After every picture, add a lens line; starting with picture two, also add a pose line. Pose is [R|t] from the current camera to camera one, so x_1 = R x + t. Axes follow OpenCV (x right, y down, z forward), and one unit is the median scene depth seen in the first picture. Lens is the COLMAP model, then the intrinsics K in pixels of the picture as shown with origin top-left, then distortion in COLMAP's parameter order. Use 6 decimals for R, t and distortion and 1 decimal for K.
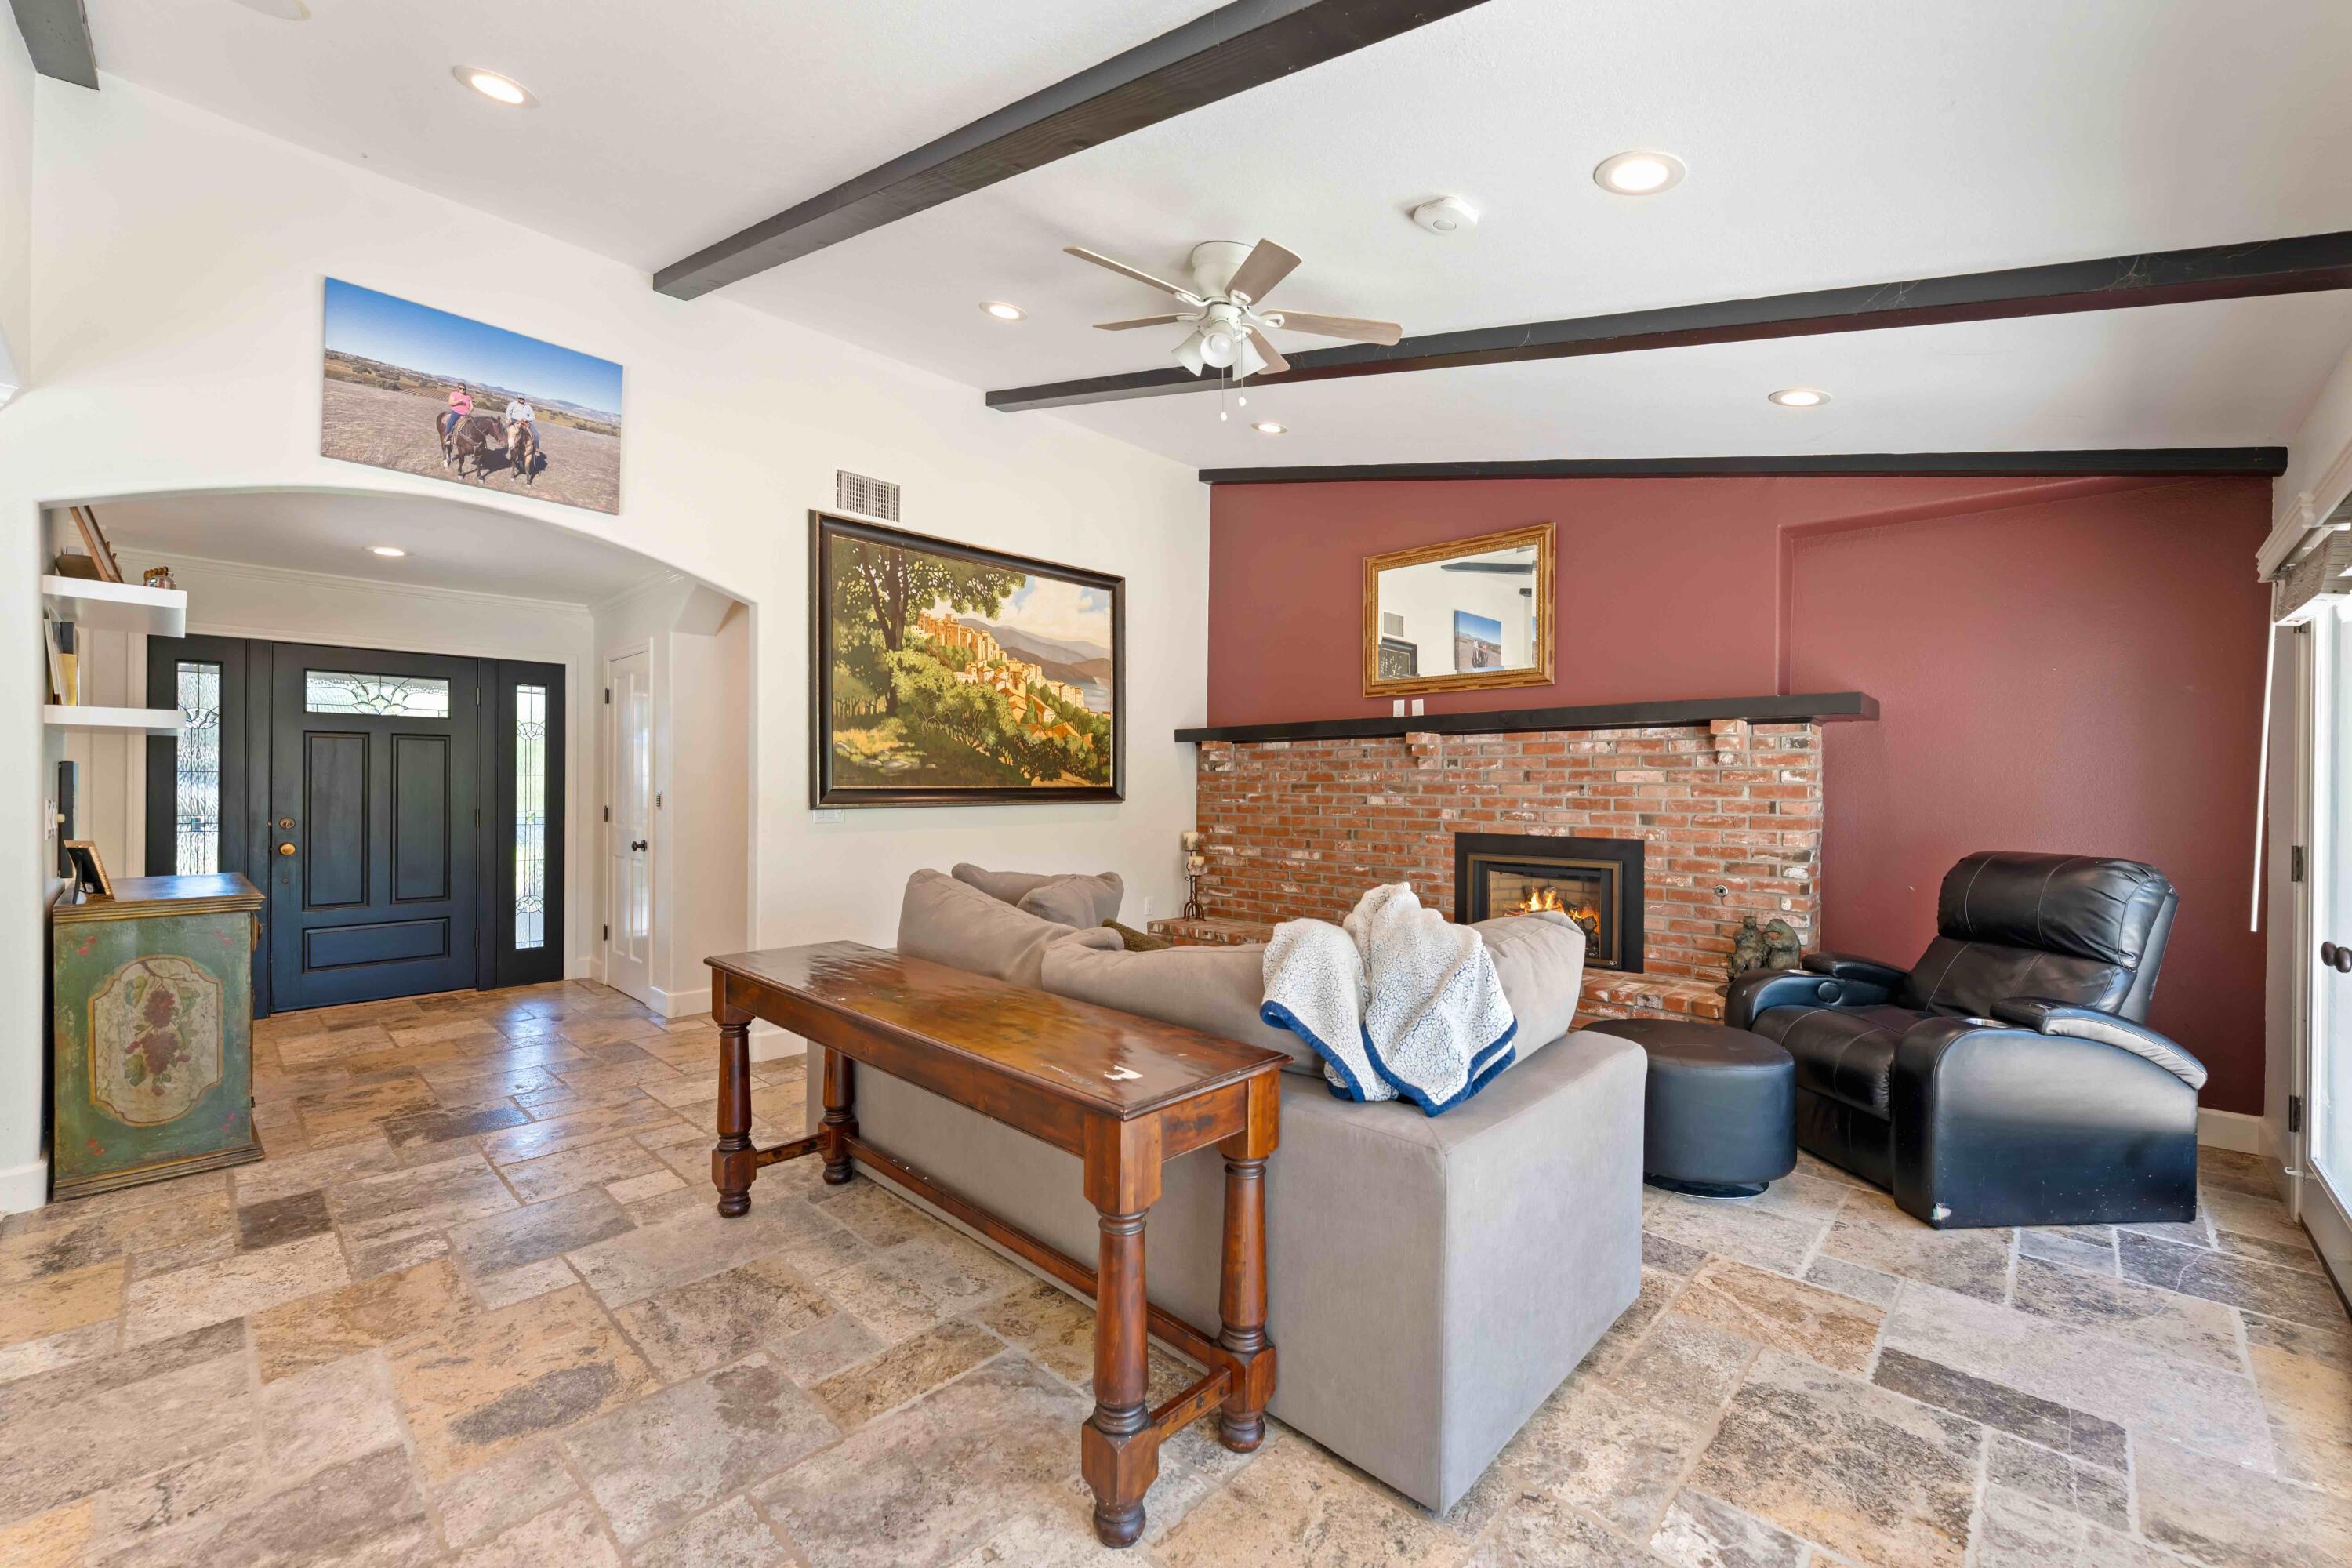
lens RADIAL K [[967.7, 0, 1165.3], [0, 967.7, 781.6], [0, 0, 1]] dist [0.003788, -0.000979]
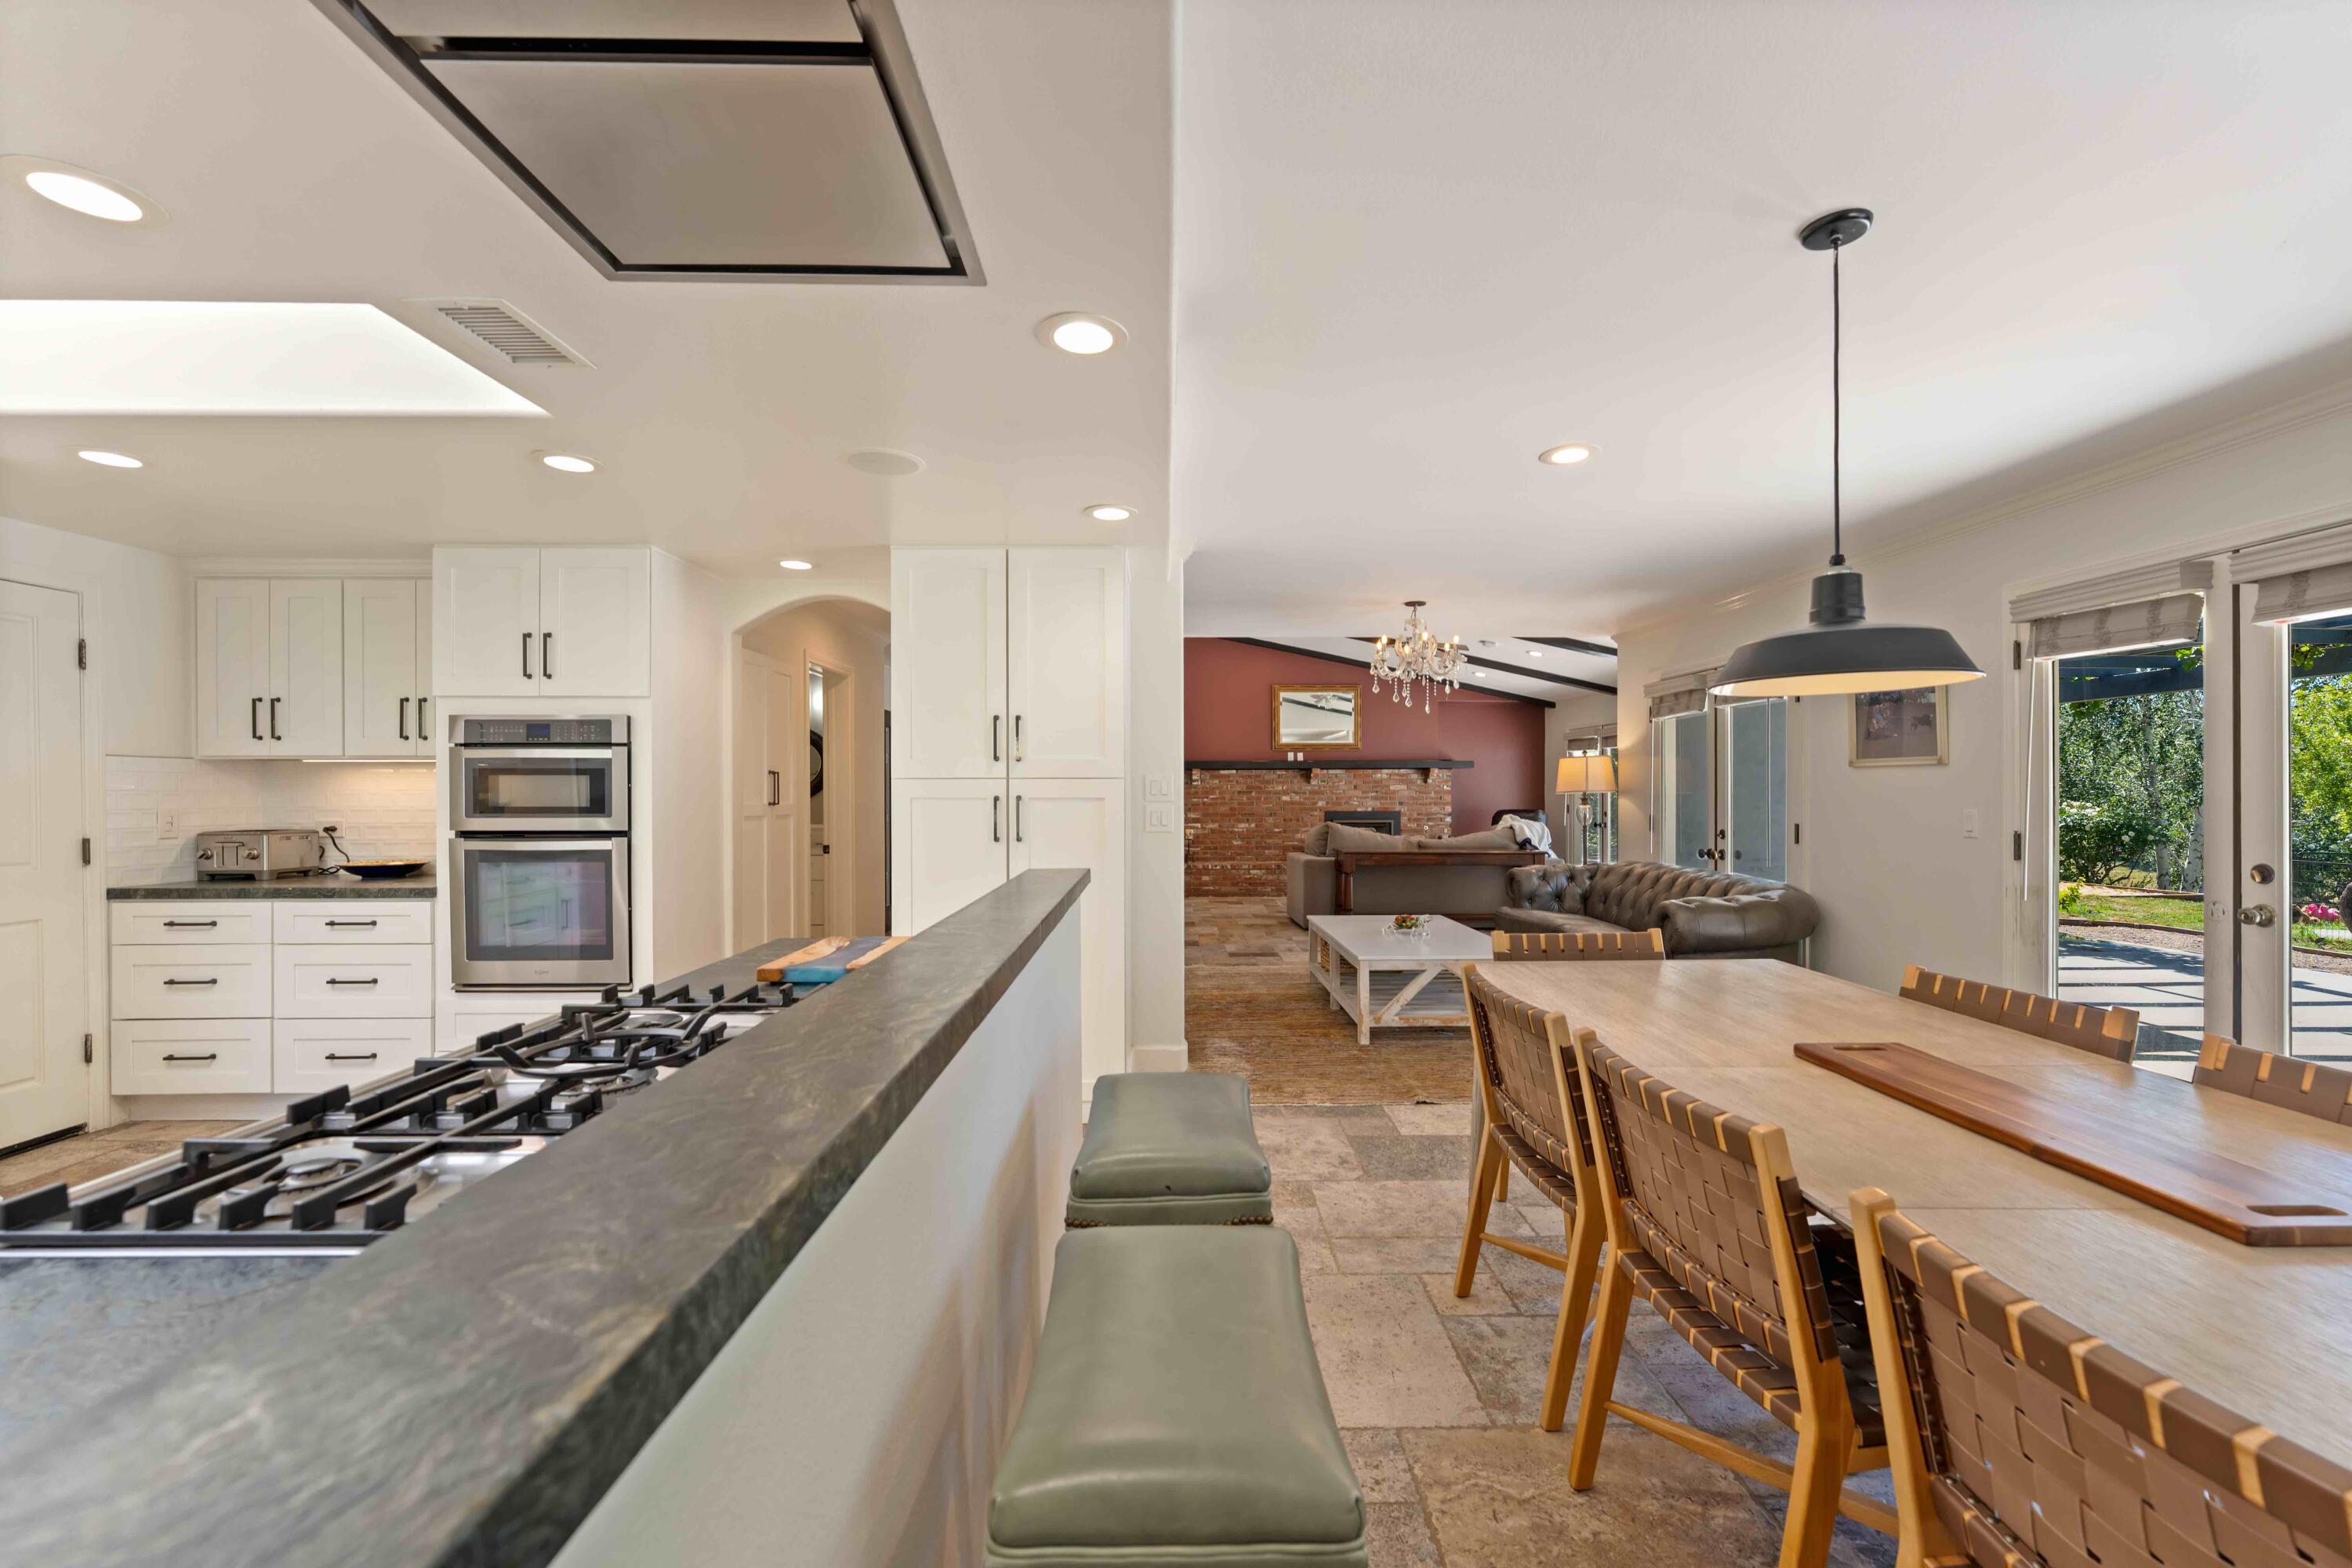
lens RADIAL K [[967.7, 0, 1192.2], [0, 967.7, 793.2], [0, 0, 1]] dist [0.003788, -0.000979]
pose [[0.705510, -0.007638, 0.708658, -1.628381], [0.002244, 0.999961, 0.008543, -0.012078], [-0.708696, -0.004437, 0.705500, -0.433264]]
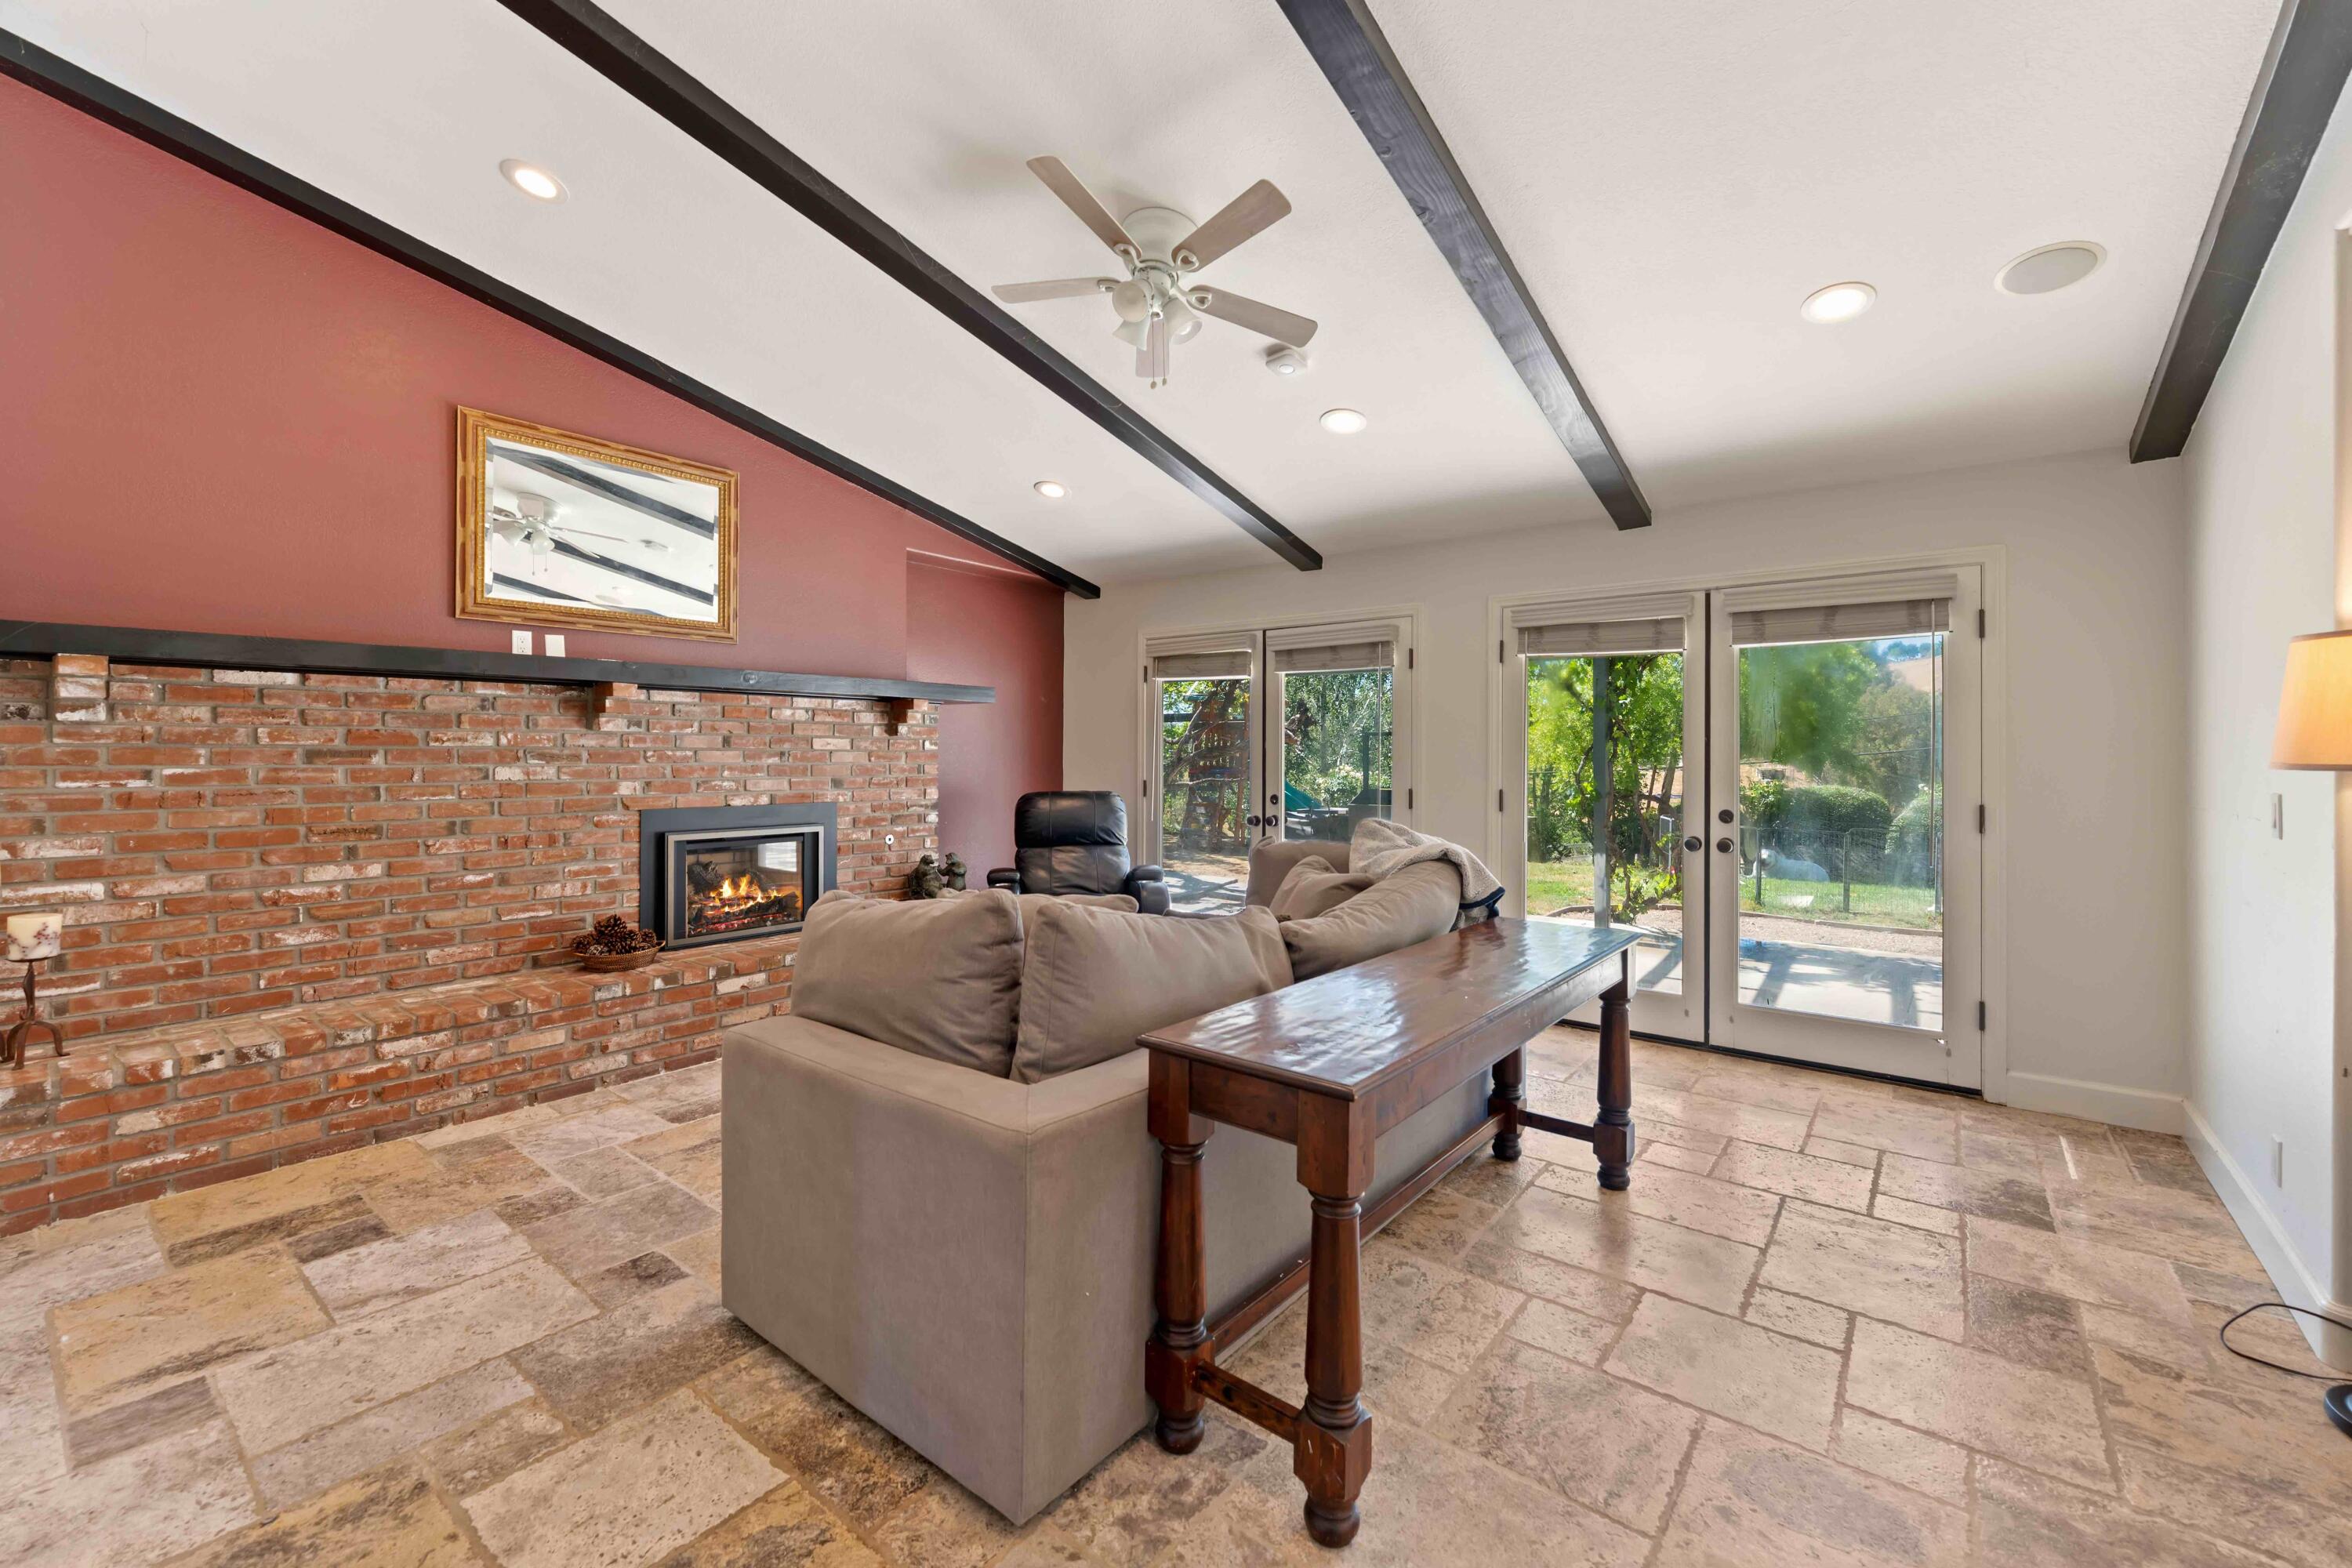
lens RADIAL K [[967.7, 0, 1178.2], [0, 967.7, 750.3], [0, 0, 1]] dist [0.003788, -0.000979]
pose [[-0.105204, -0.002556, 0.994447, -0.568099], [-0.008487, 0.999963, 0.001673, -0.002769], [-0.994414, -0.008264, -0.105222, 0.658685]]
